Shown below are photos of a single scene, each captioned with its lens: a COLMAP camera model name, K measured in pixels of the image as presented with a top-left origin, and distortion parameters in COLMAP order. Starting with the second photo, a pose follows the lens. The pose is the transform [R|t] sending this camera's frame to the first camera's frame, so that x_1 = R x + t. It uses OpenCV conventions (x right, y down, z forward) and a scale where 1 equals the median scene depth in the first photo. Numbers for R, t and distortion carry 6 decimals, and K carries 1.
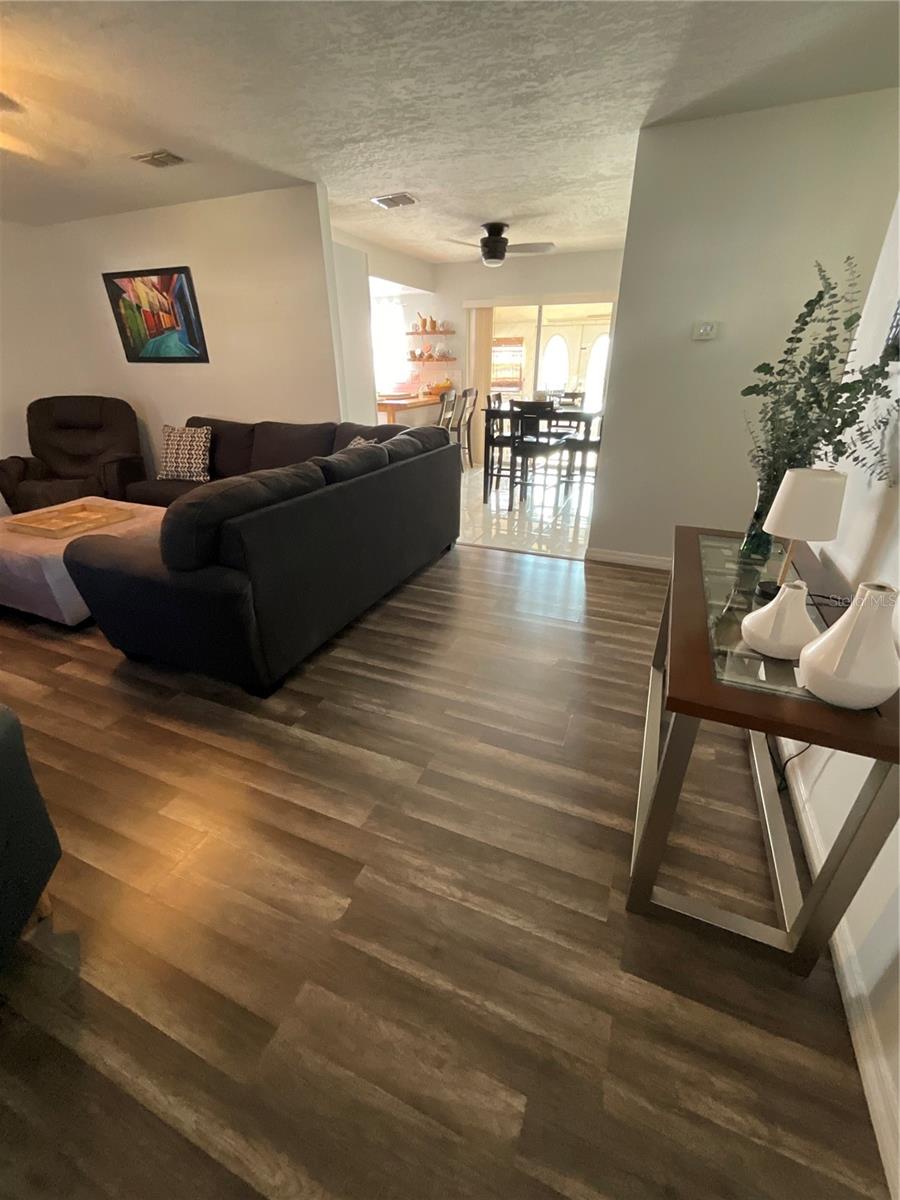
lens RADIAL K [[485.4, 0, 450.8], [0, 485.4, 603.4], [0, 0, 1]] dist [-0.001541, -0.000045]
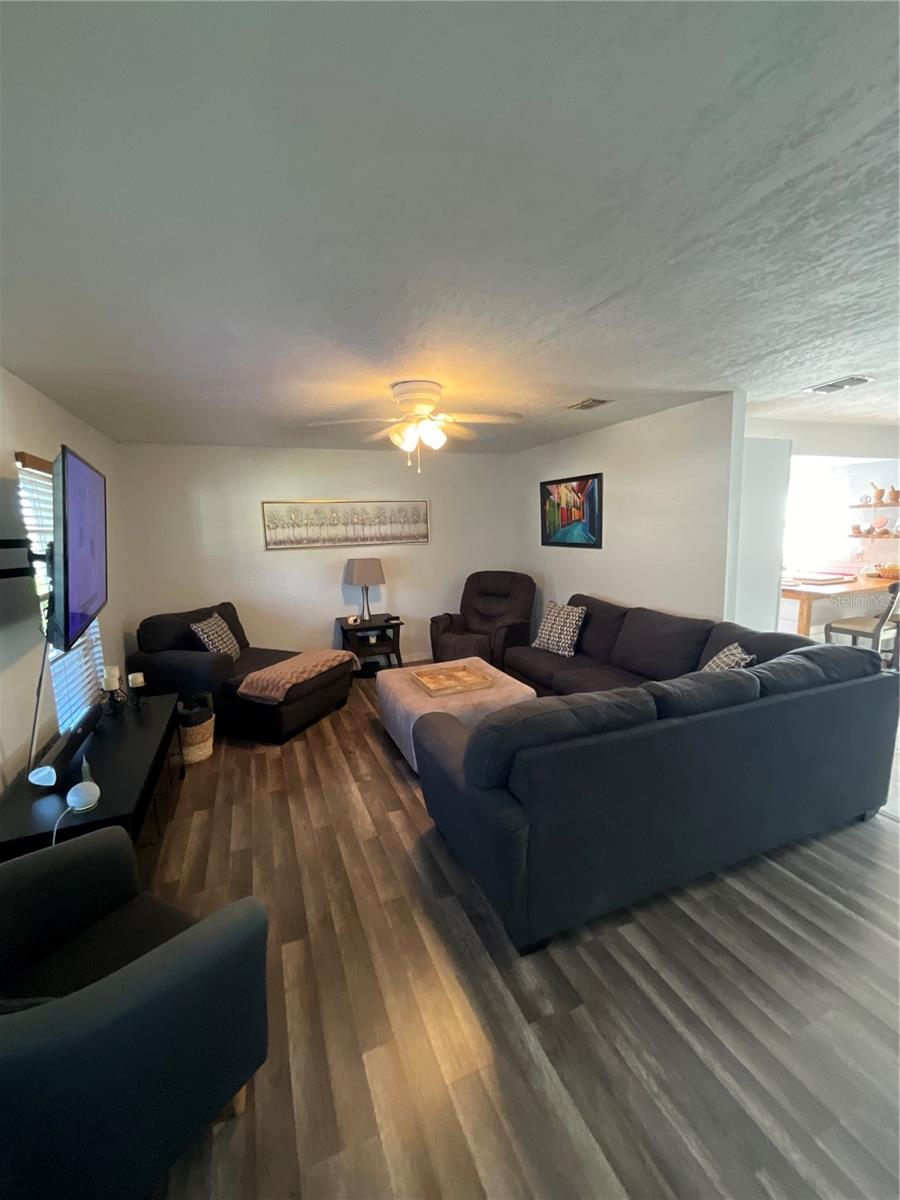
lens RADIAL K [[488.0, 0, 446.0], [0, 488.0, 602.5], [0, 0, 1]] dist [-0.000992, -0.000120]
pose [[0.703485, 0.091284, -0.704823, 0.044367], [-0.289194, 0.942669, -0.166558, -0.130918], [0.649211, 0.321002, 0.689553, 0.081269]]
